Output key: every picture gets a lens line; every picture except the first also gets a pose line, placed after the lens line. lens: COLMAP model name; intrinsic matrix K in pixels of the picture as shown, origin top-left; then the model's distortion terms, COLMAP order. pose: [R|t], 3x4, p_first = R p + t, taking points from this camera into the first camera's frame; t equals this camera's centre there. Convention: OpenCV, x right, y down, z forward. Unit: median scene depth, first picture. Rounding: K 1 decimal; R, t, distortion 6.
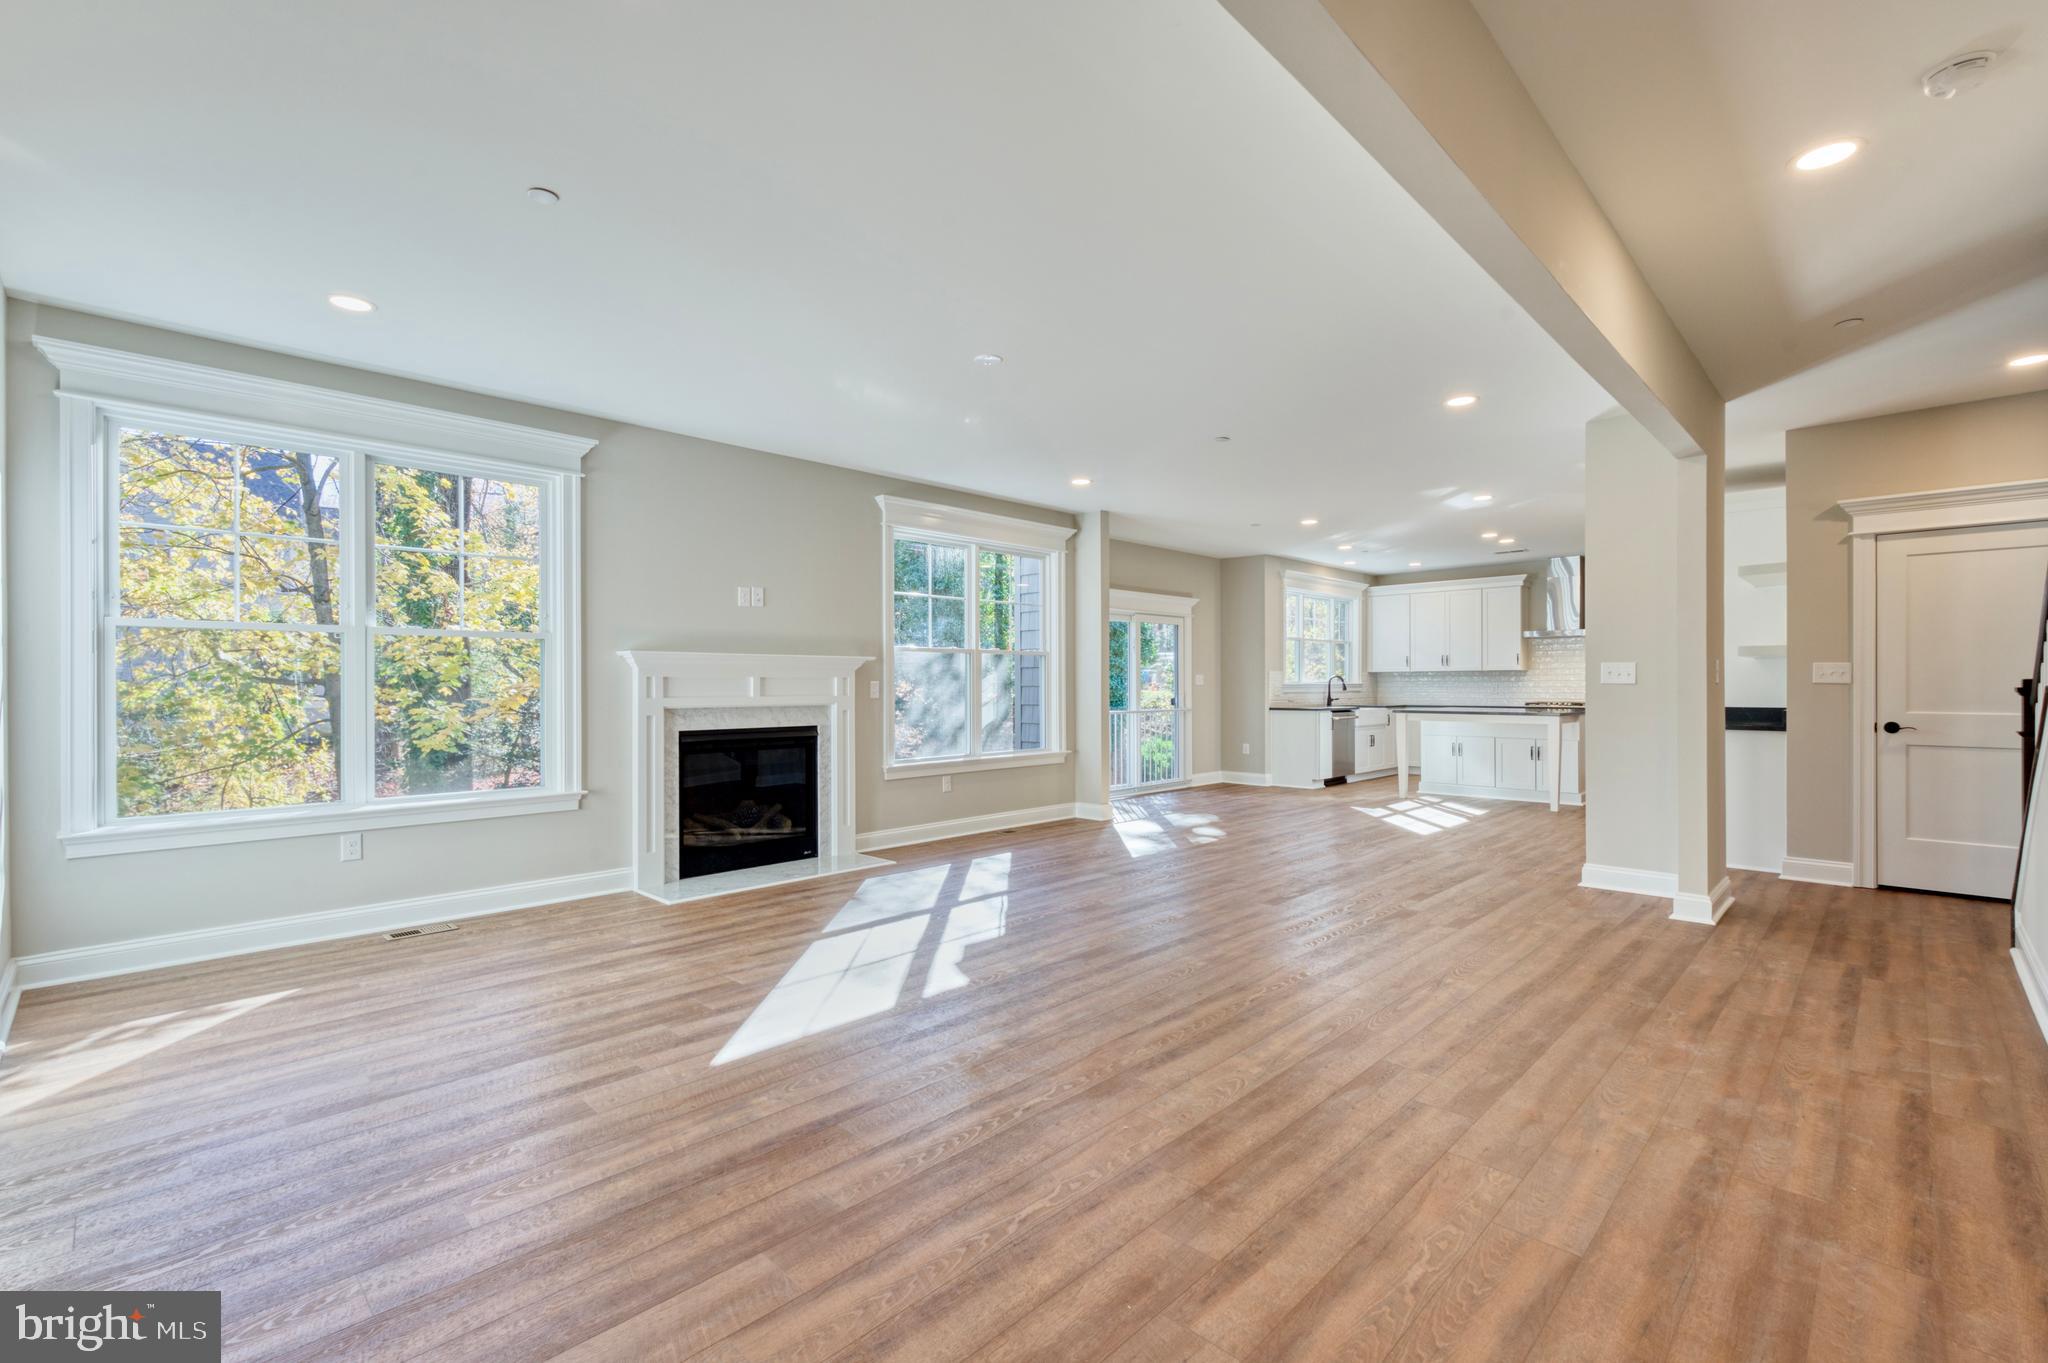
lens RADIAL K [[897.9, 0, 1016.3], [0, 897.9, 677.0], [0, 0, 1]] dist [0.010693, -0.000235]
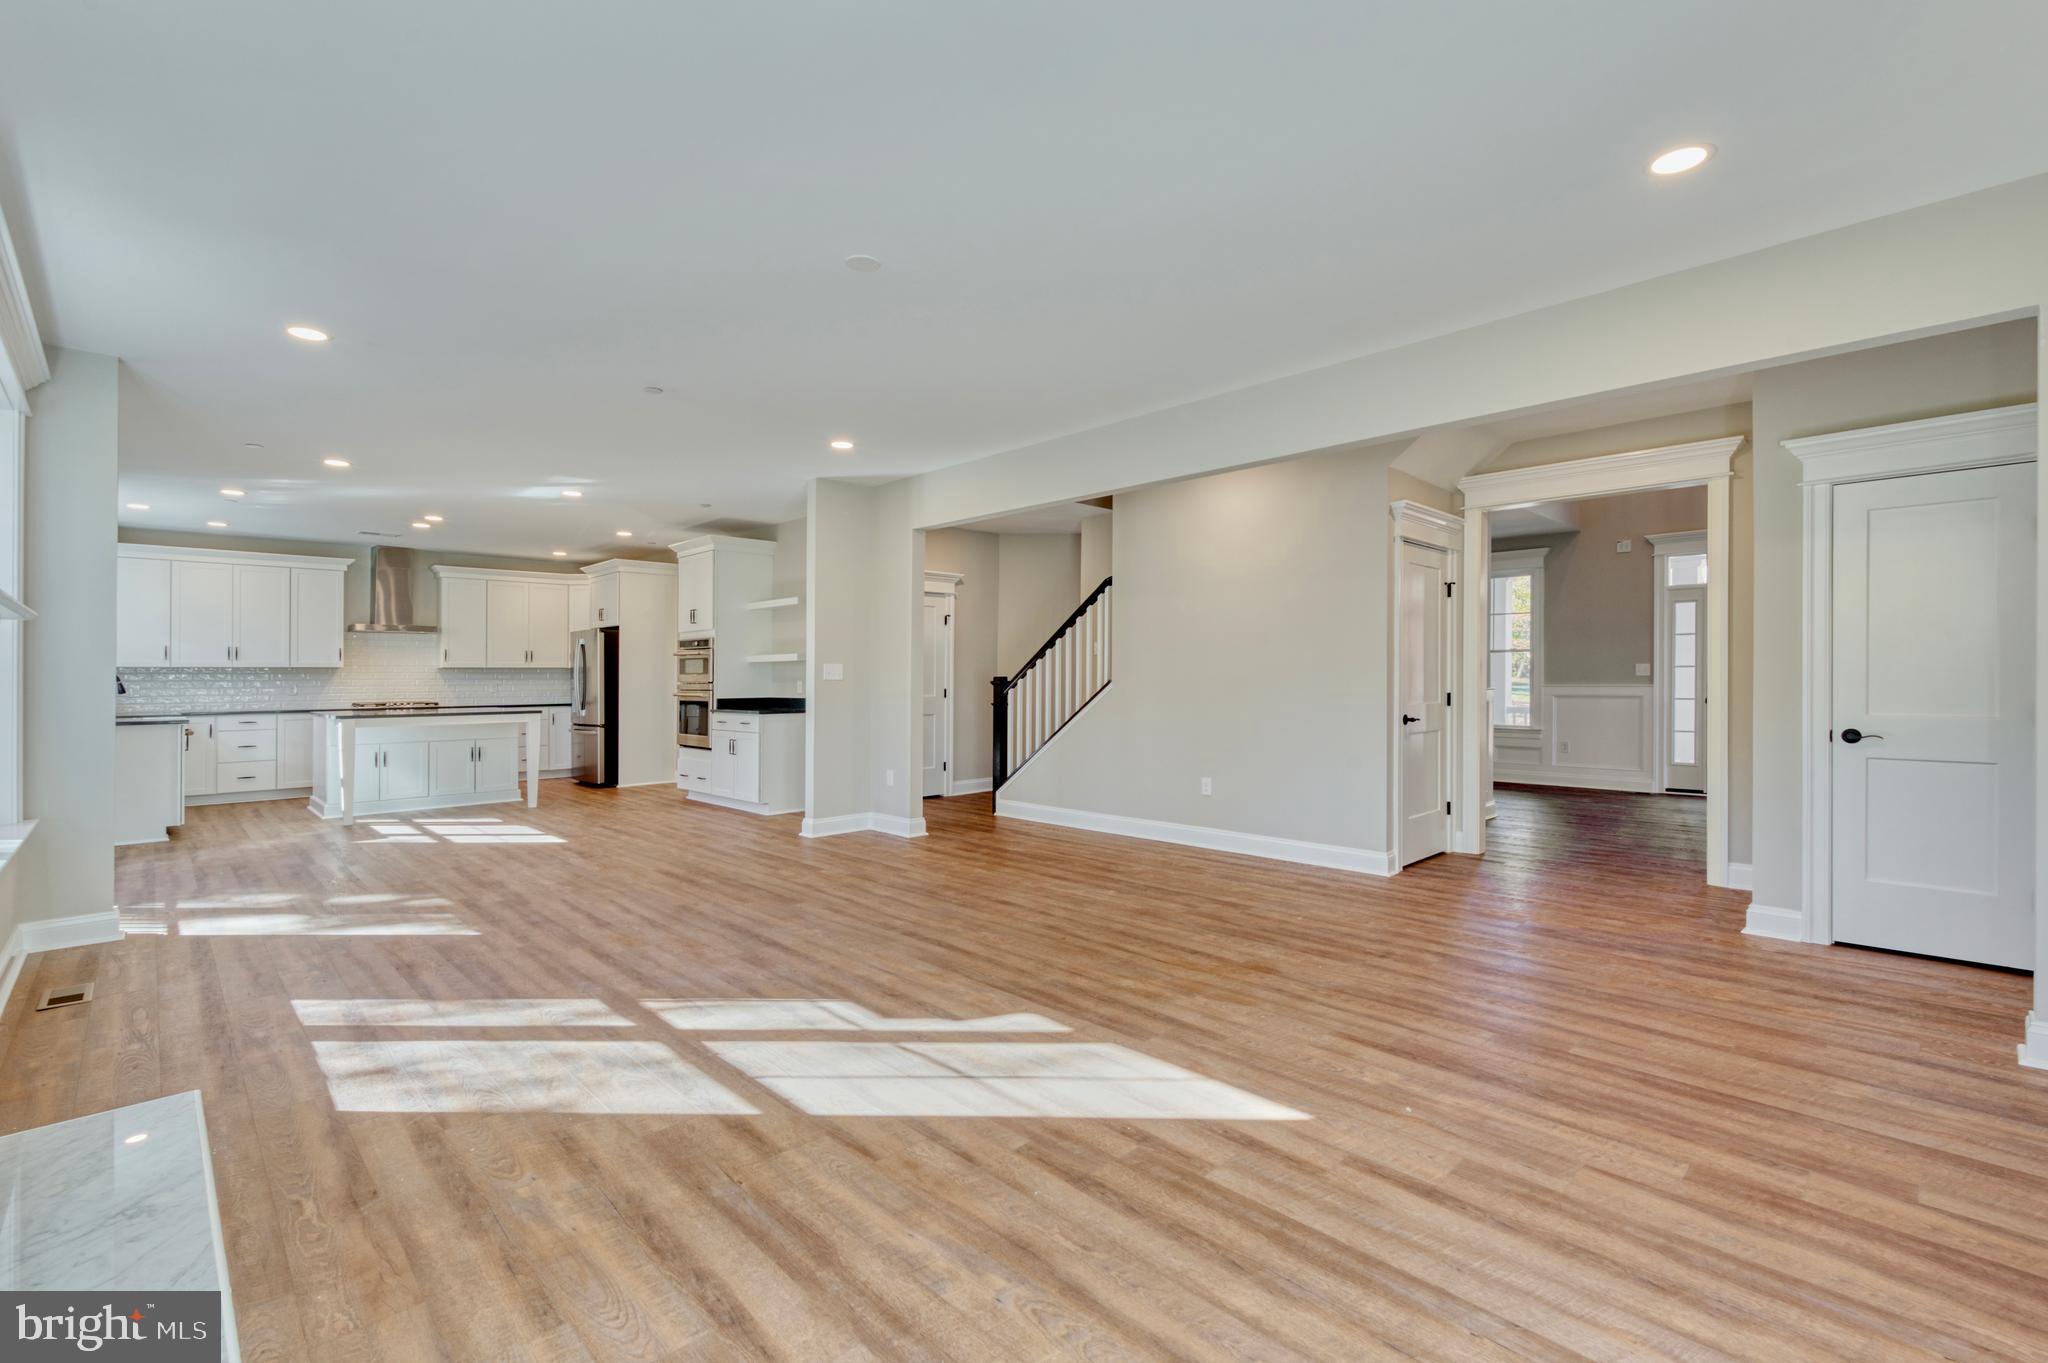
lens RADIAL K [[897.9, 0, 1016.3], [0, 897.9, 677.0], [0, 0, 1]] dist [0.010693, -0.000235]
pose [[0.020739, 0.002539, 0.999782, -0.979287], [-0.002614, 0.999993, -0.002485, 0.007092], [-0.999782, -0.002562, 0.020745, 1.021254]]
